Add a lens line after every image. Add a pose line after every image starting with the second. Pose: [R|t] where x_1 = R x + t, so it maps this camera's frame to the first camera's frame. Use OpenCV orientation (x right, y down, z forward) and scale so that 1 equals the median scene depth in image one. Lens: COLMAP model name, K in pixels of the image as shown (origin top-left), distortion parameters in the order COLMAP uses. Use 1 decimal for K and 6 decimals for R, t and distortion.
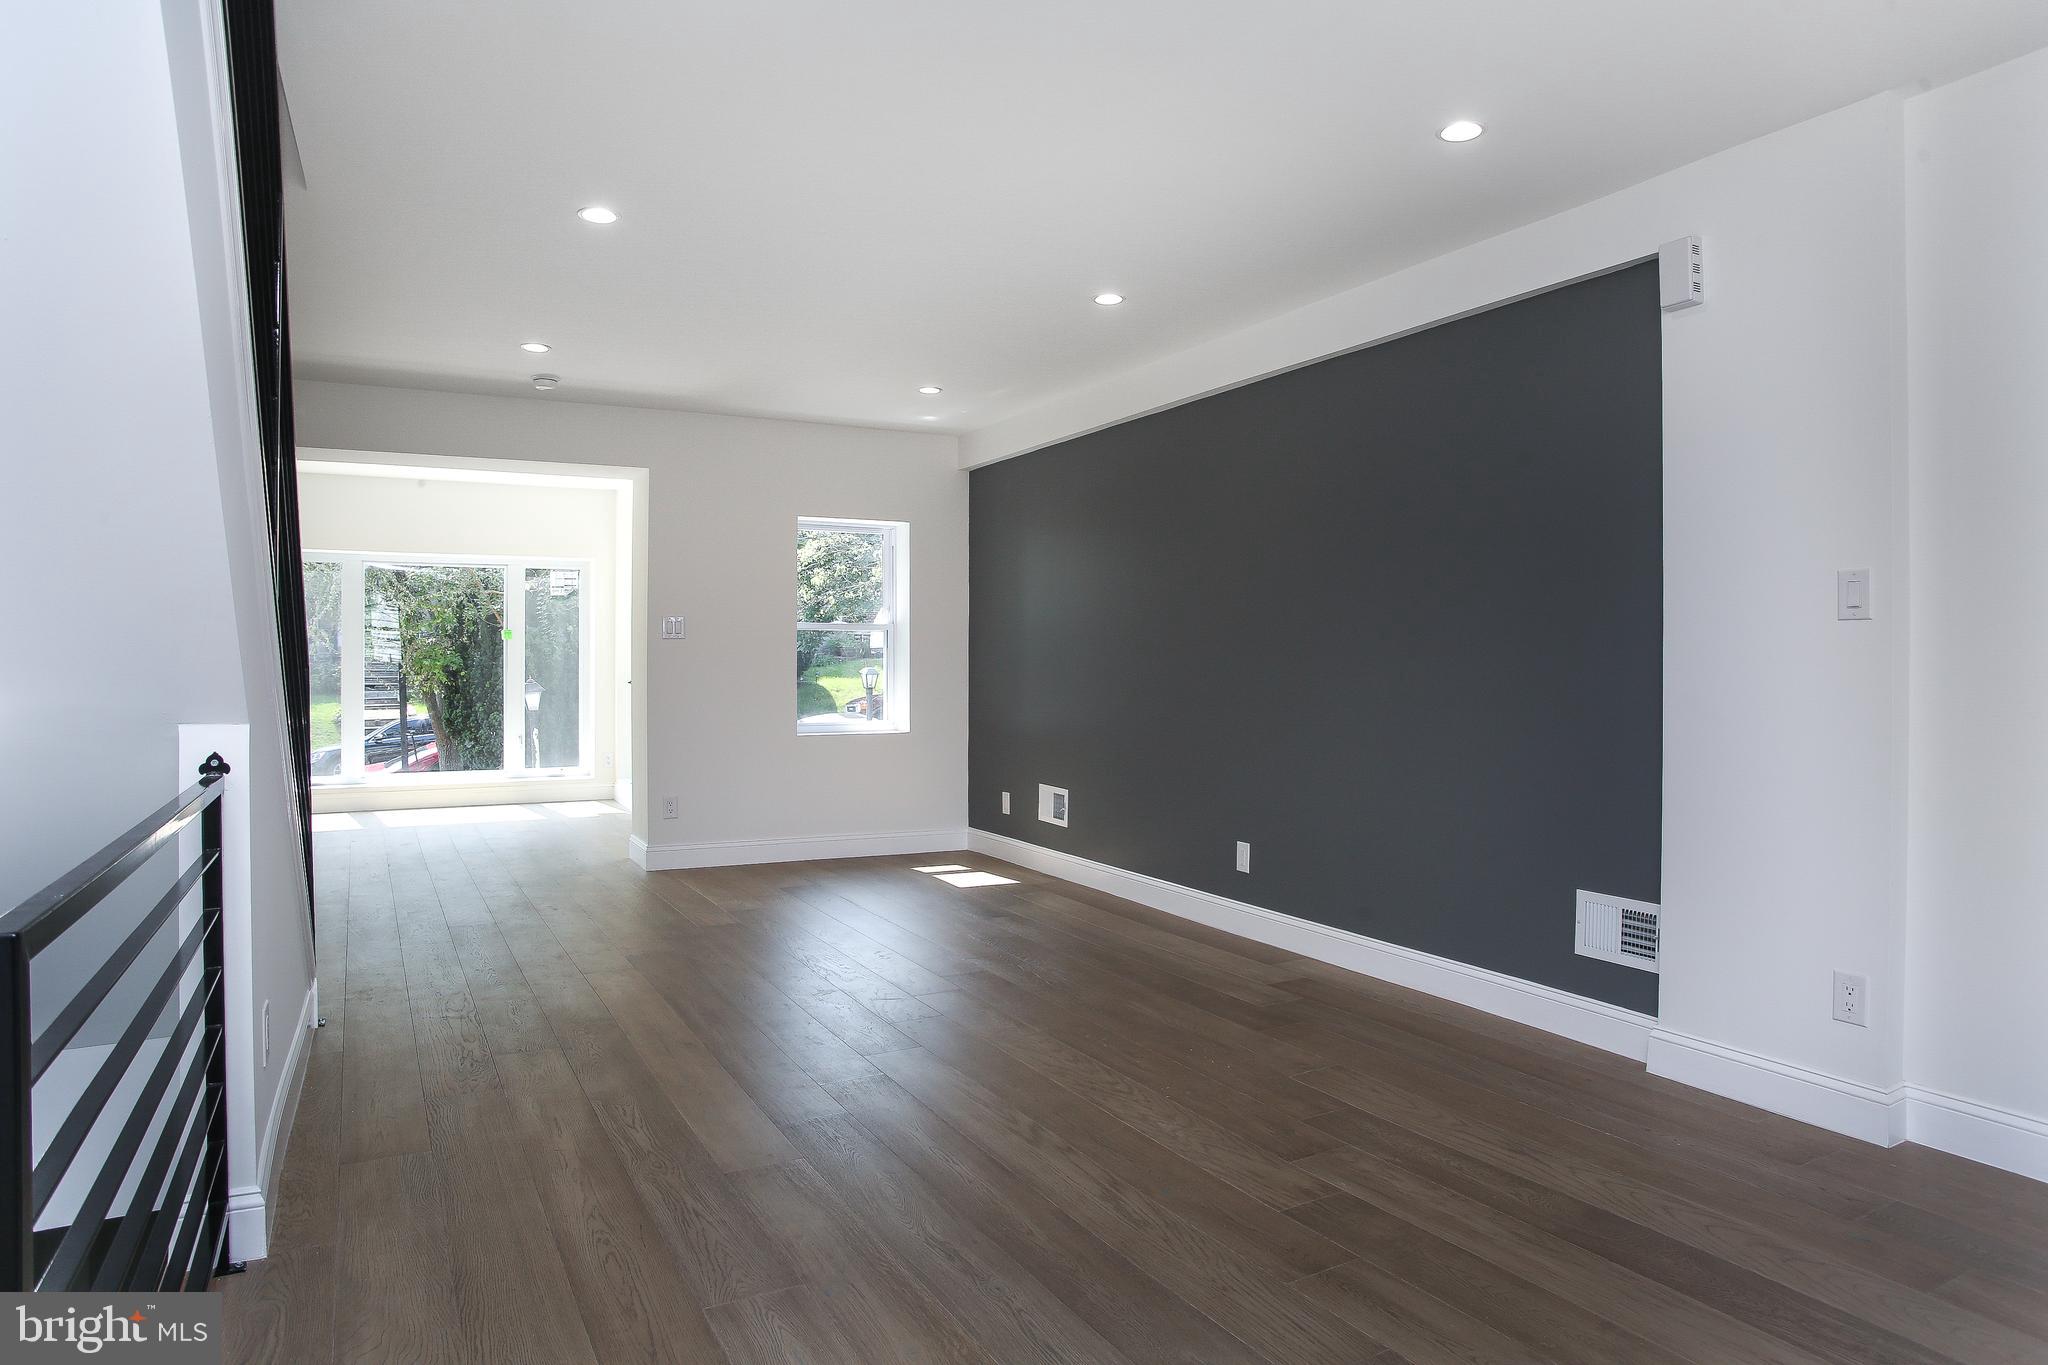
lens RADIAL K [[1177.7, 0, 1037.8], [0, 1177.7, 683.9], [0, 0, 1]] dist [-0.061296, -0.001059]
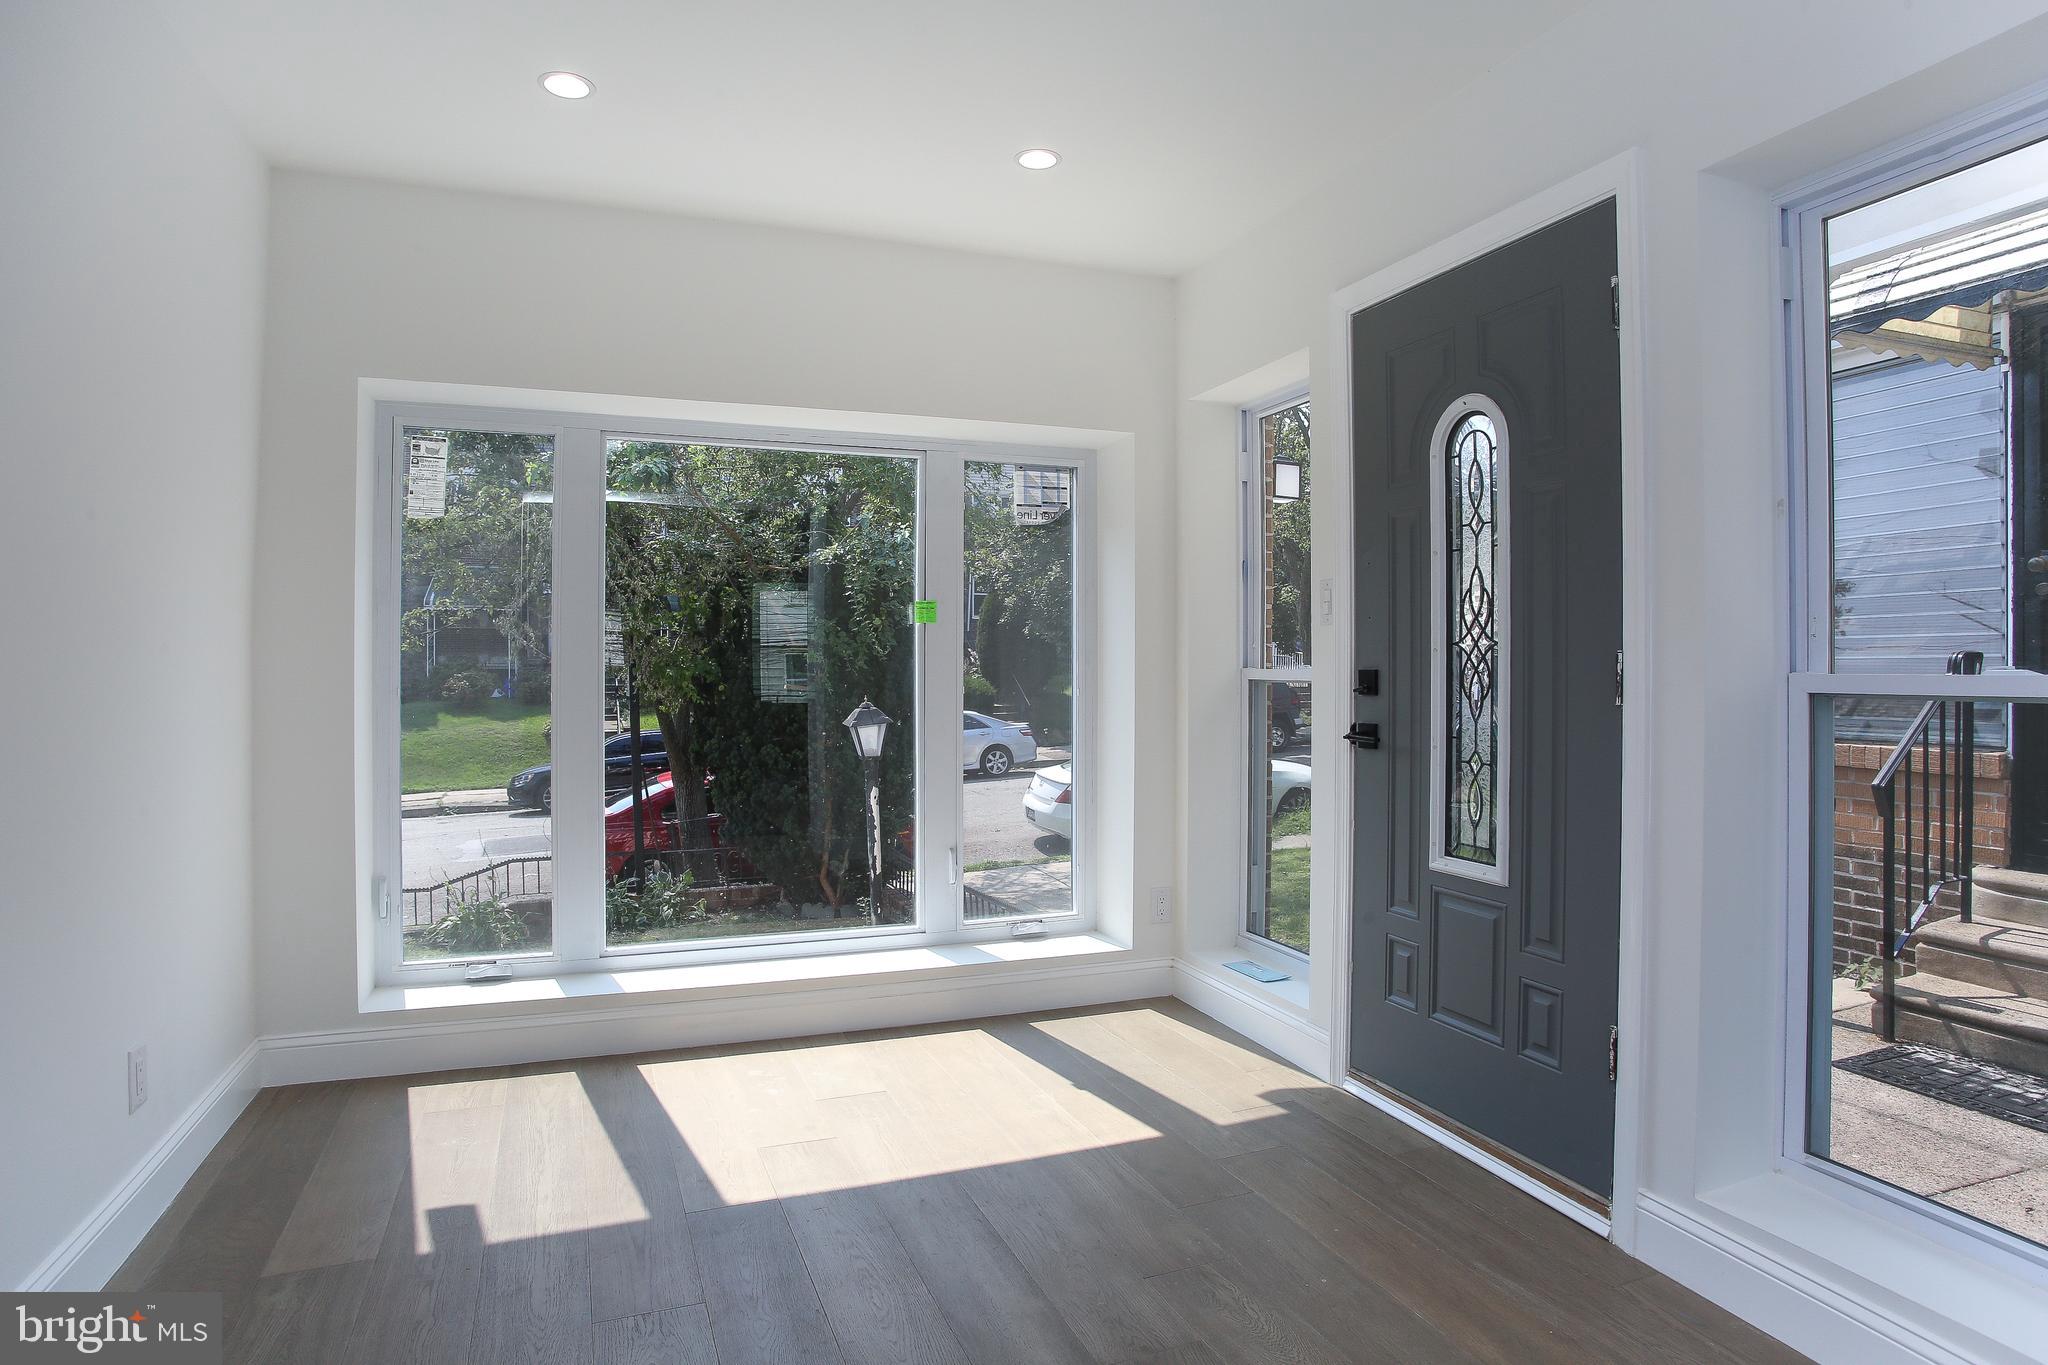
lens RADIAL K [[1128.9, 0, 1020.8], [0, 1128.9, 675.9], [0, 0, 1]] dist [-0.088153, 0.040639]
pose [[0.989725, -0.002071, -0.142968, -0.224623], [0.000604, 0.999947, -0.010303, -0.009059], [0.142982, 0.010111, 0.989674, 0.366140]]
